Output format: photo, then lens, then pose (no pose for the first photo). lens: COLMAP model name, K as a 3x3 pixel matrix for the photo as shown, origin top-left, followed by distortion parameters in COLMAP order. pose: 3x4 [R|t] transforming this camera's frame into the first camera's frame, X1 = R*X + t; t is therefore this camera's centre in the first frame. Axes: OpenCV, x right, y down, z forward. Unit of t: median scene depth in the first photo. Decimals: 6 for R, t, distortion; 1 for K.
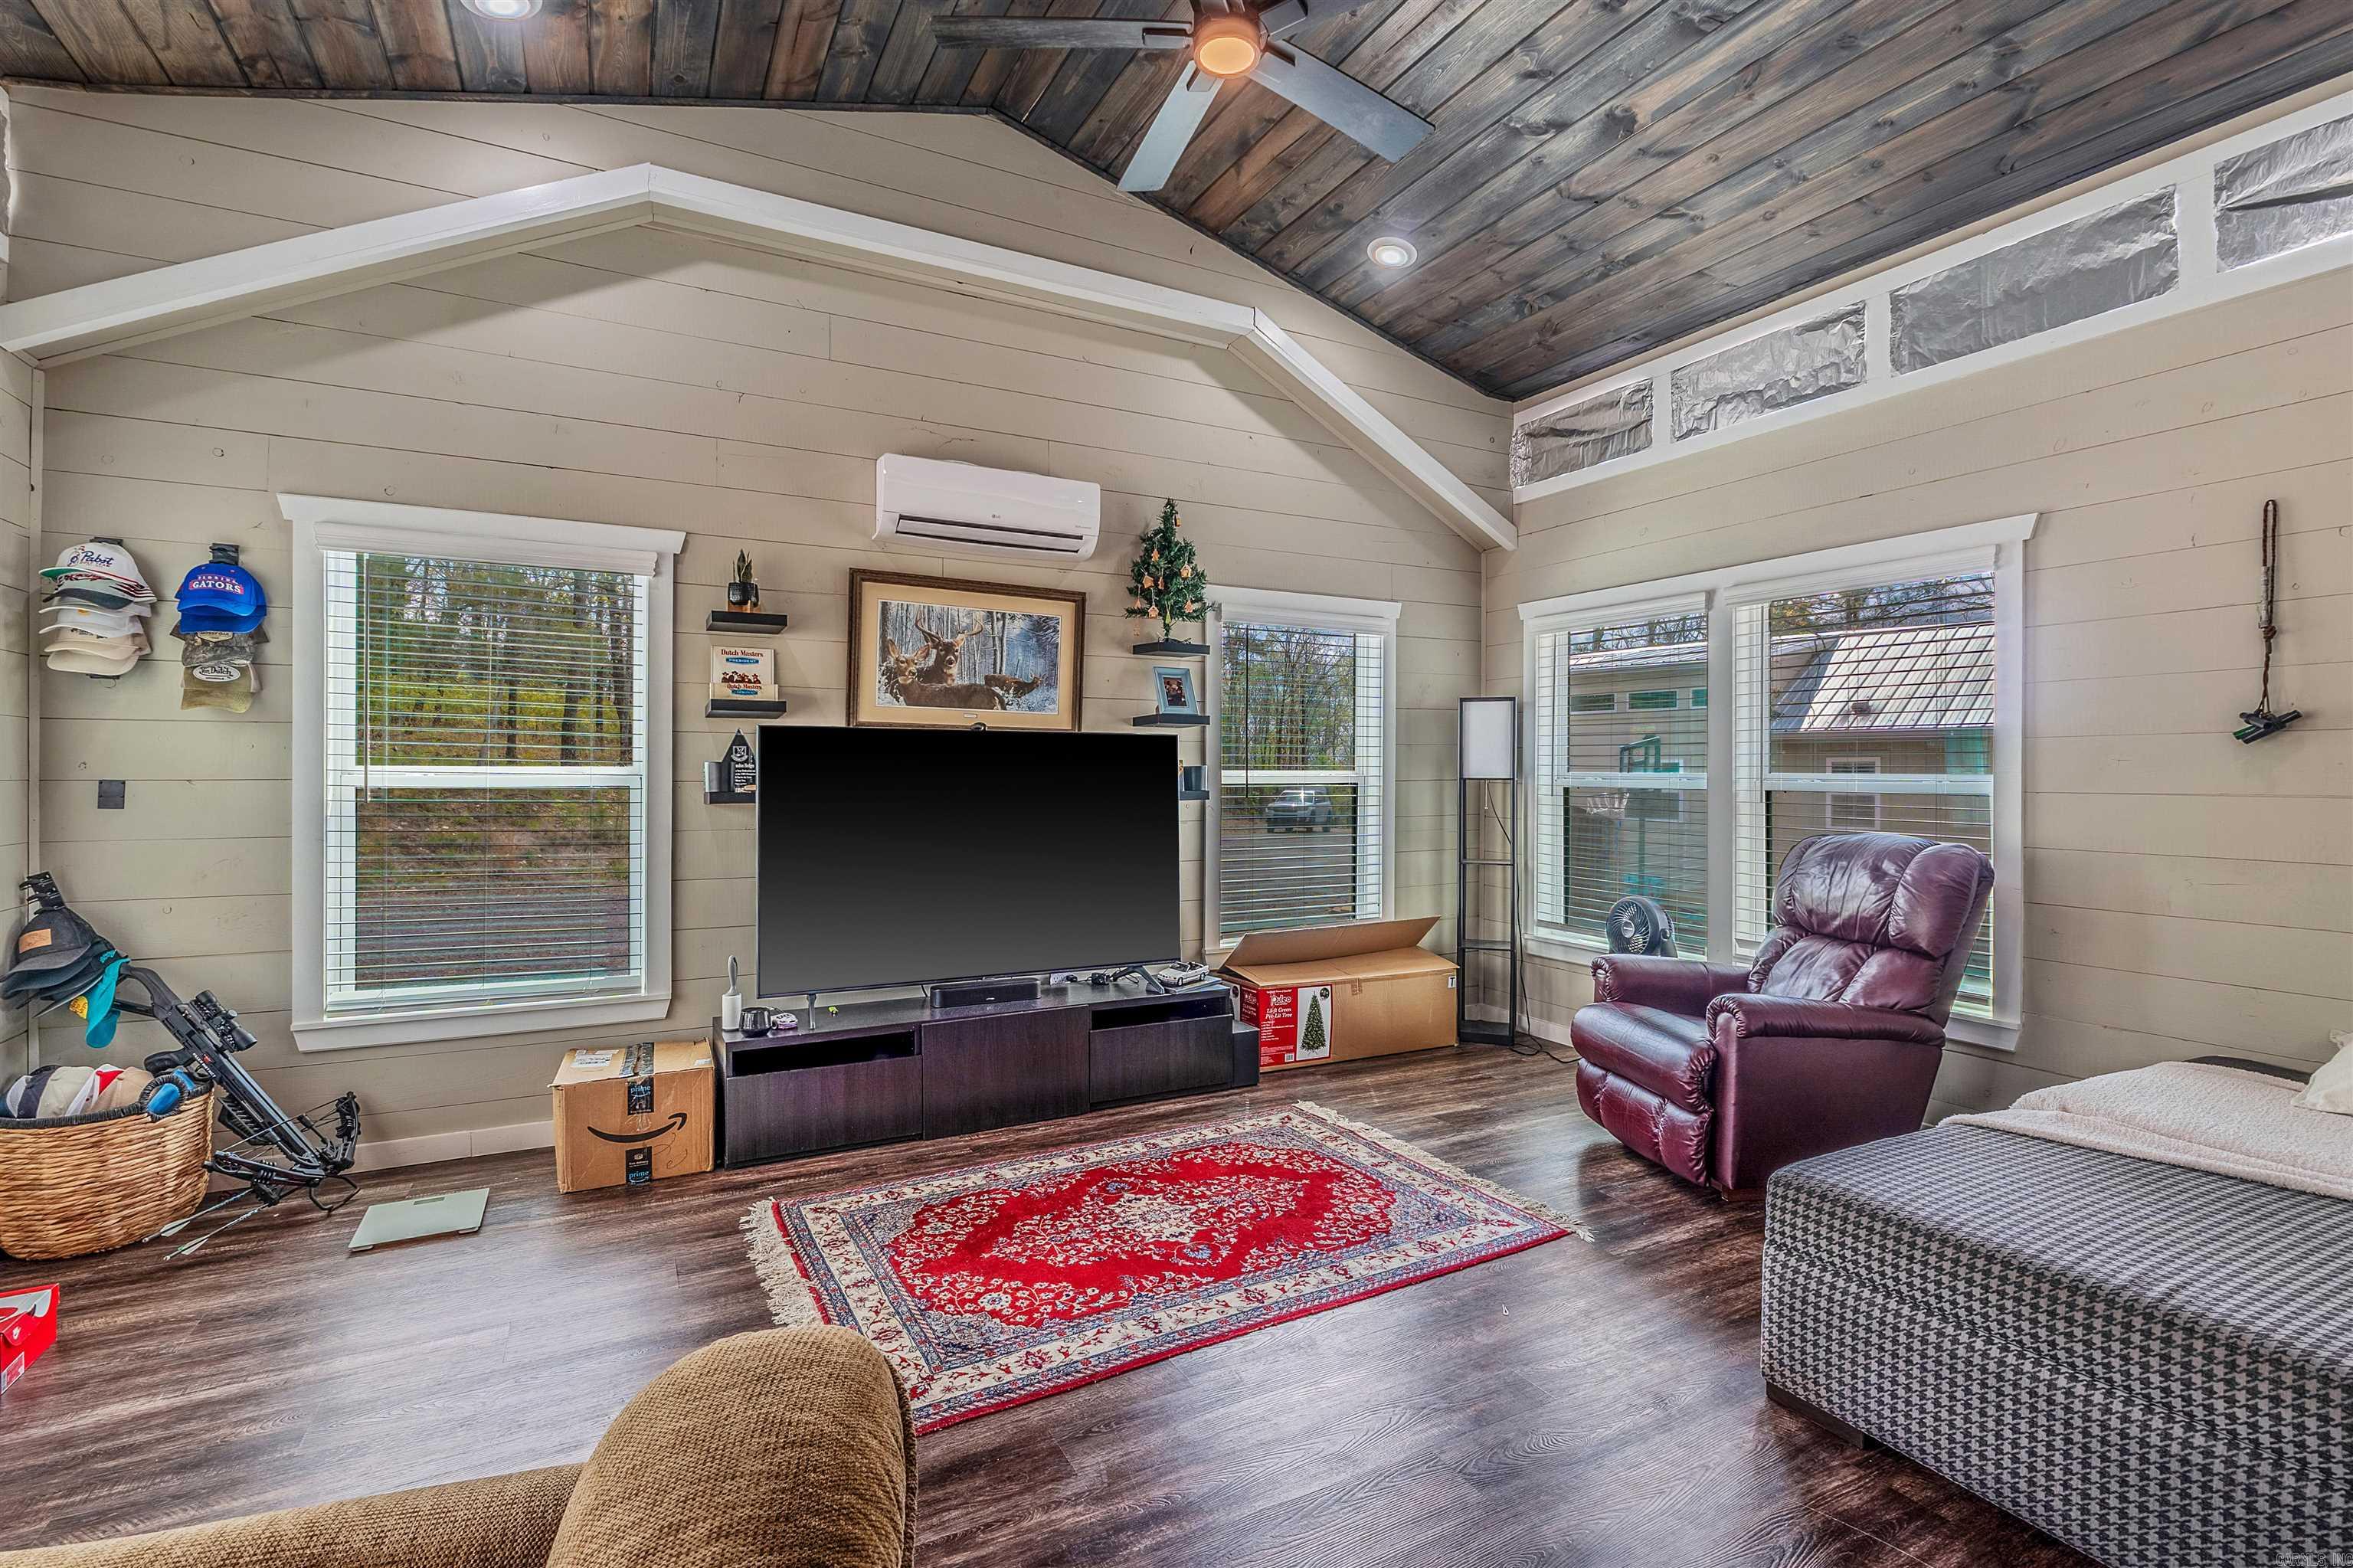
lens RADIAL K [[1056.0, 0, 1169.0], [0, 1056.0, 778.6], [0, 0, 1]] dist [-0.006317, -0.001208]
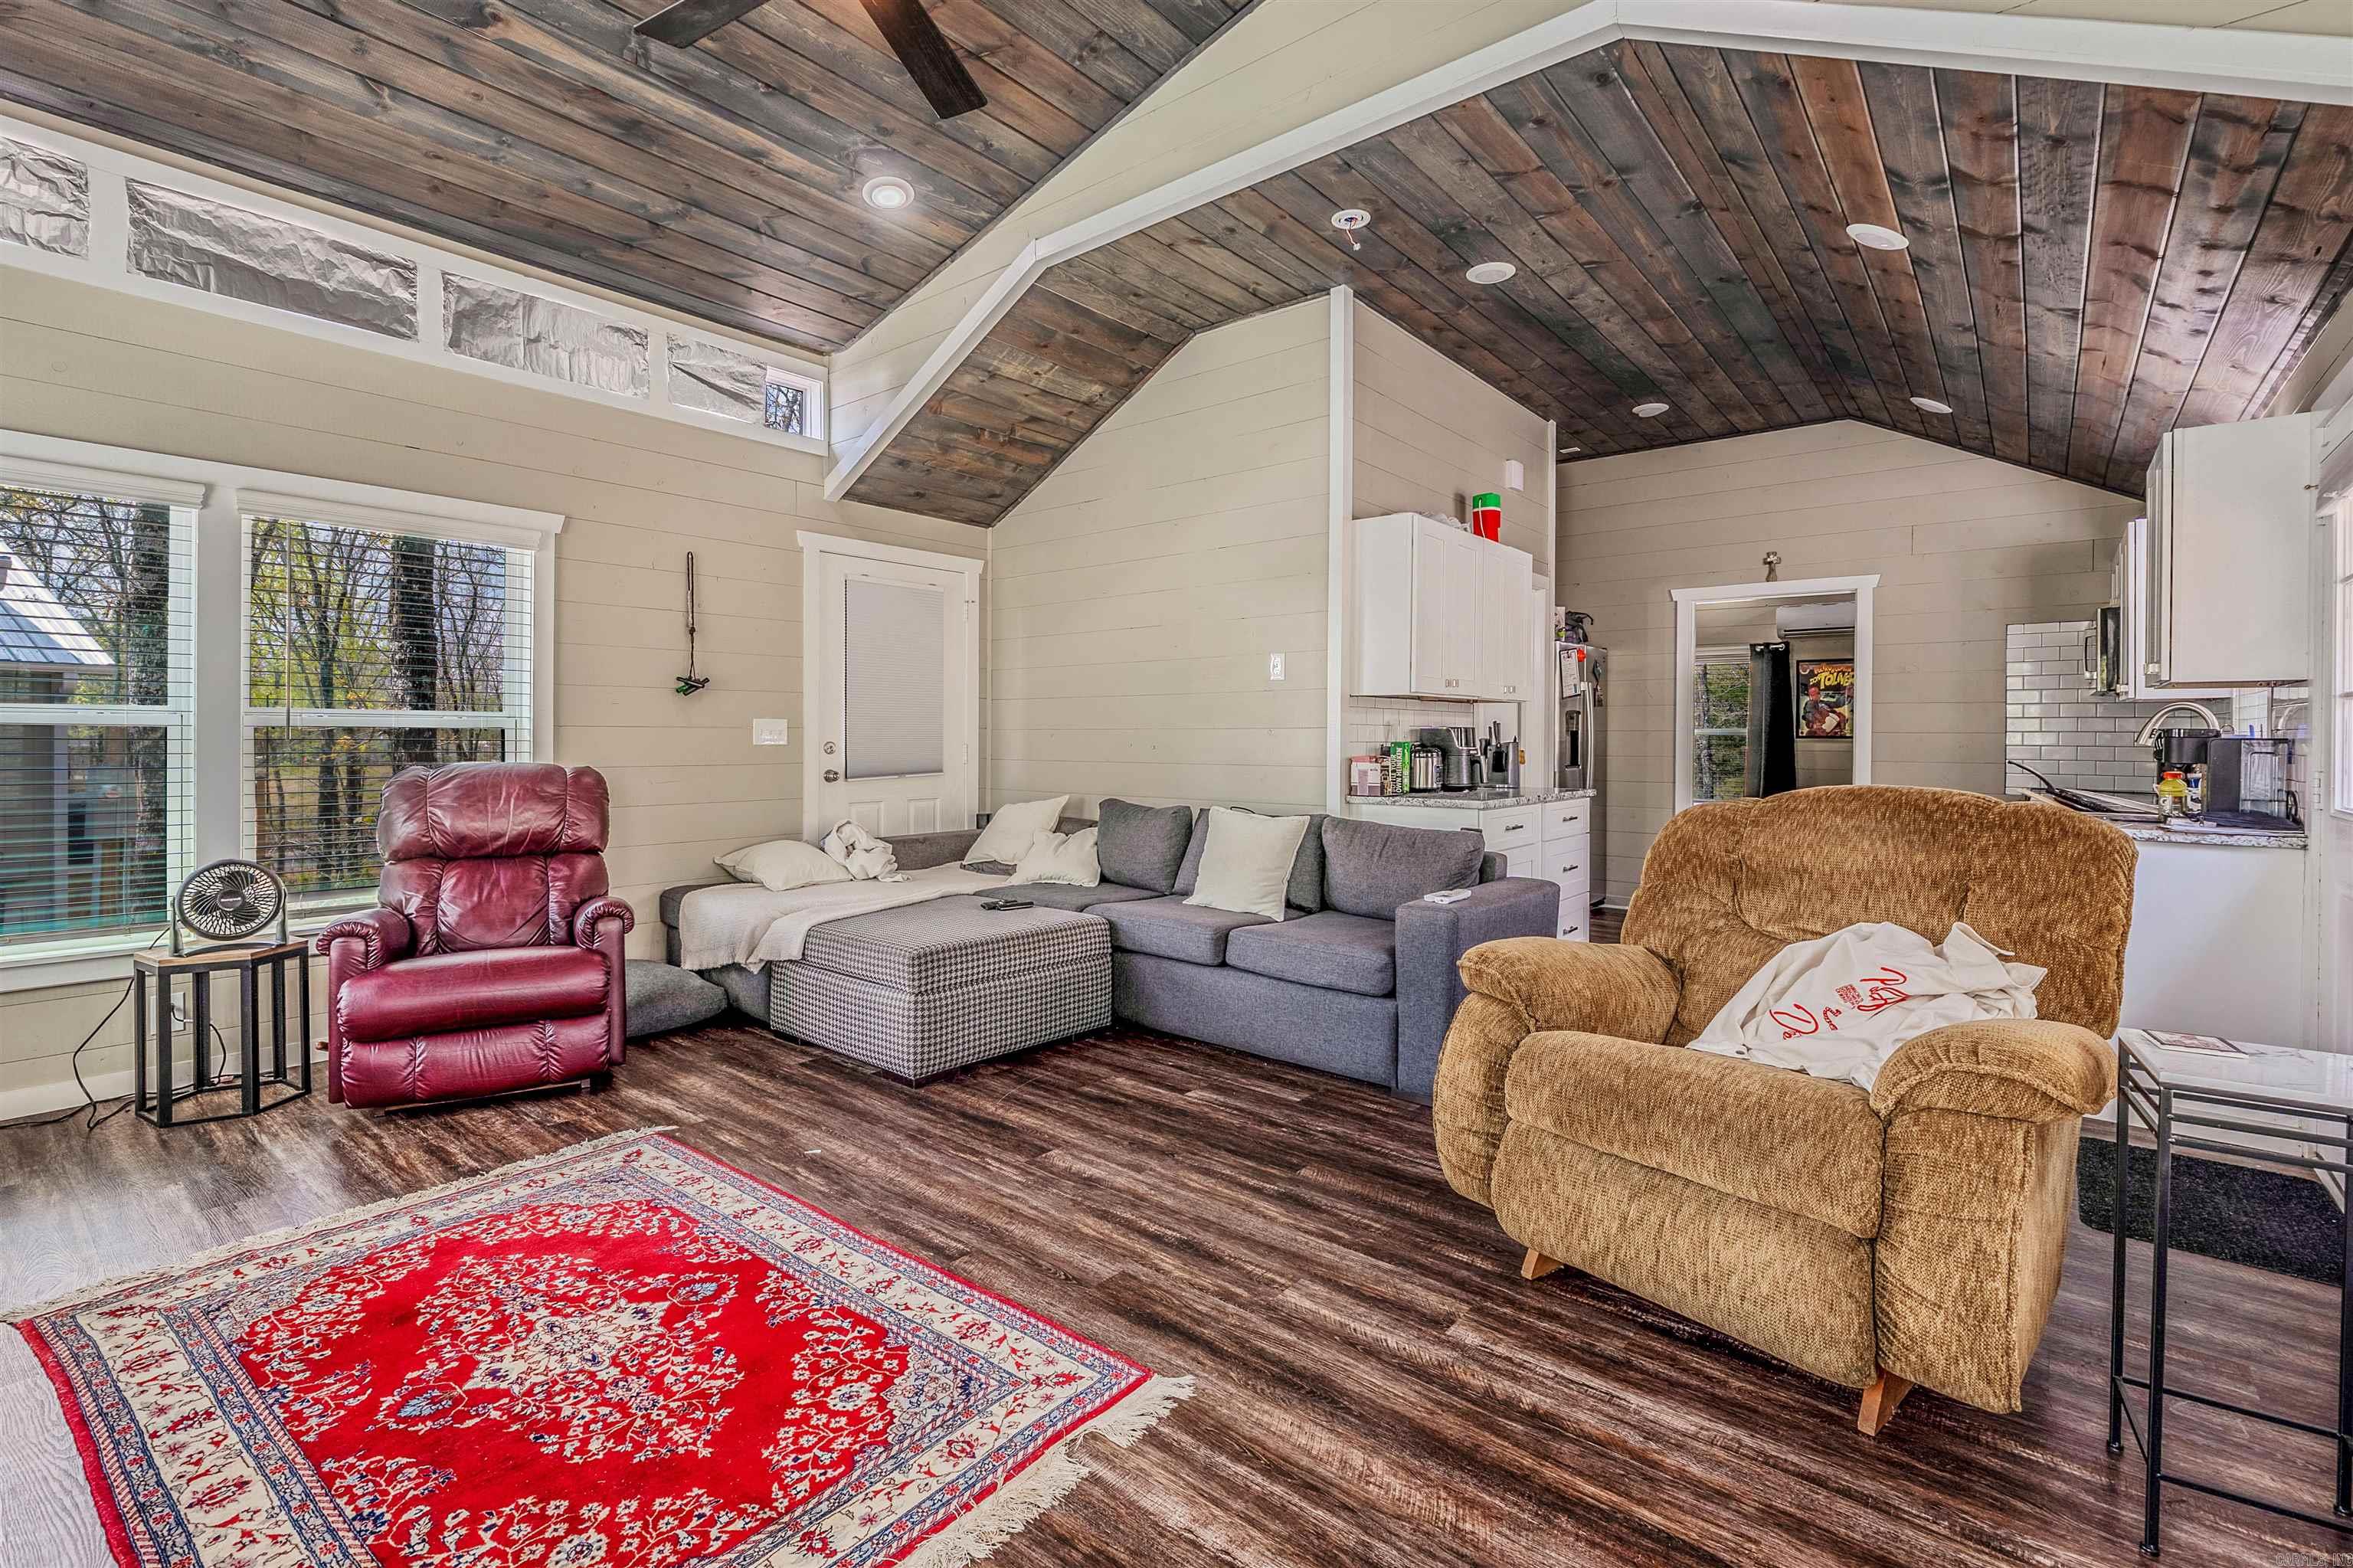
lens RADIAL K [[1056.0, 0, 1176.9], [0, 1056.0, 739.8], [0, 0, 1]] dist [-0.006317, -0.001208]
pose [[-0.387850, -0.014033, 0.921616, -0.806425], [-0.004204, 0.999901, 0.013456, 0.011383], [-0.921713, 0.001344, -0.387871, 0.917937]]
